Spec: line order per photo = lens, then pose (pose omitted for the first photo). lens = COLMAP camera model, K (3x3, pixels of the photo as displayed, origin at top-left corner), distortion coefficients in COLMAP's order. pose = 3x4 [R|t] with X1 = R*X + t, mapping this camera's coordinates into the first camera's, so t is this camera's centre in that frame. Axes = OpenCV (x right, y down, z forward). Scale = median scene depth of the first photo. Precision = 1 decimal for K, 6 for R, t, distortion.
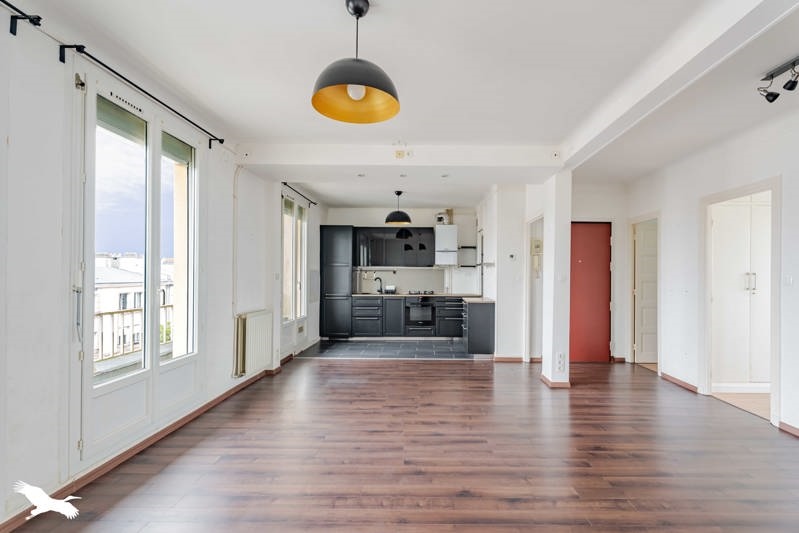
lens RADIAL K [[360.9, 0, 418.3], [0, 360.9, 269.0], [0, 0, 1]] dist [0.020647, -0.000030]
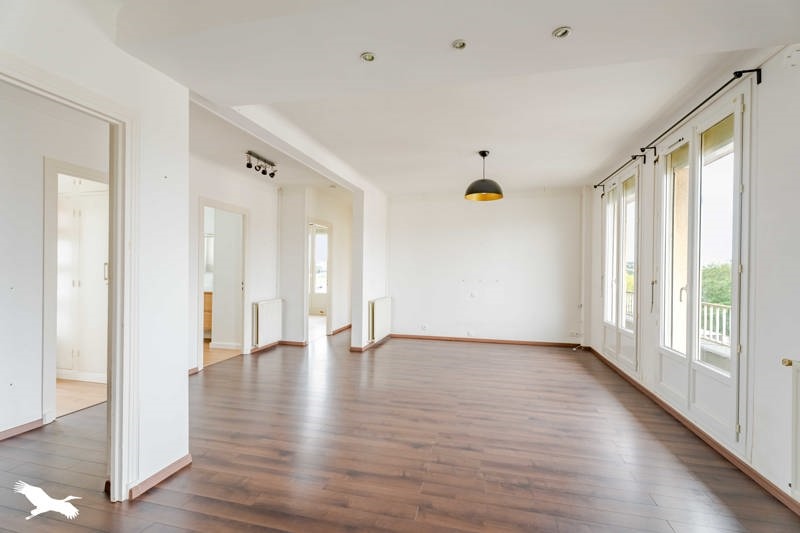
lens RADIAL K [[361.3, 0, 392.9], [0, 361.3, 270.0], [0, 0, 1]] dist [0.020647, -0.000030]
pose [[-0.971045, -0.017603, 0.238249, -0.437519], [-0.017462, 0.999844, 0.002701, 0.062964], [-0.238259, -0.001537, -0.971200, 8.492312]]
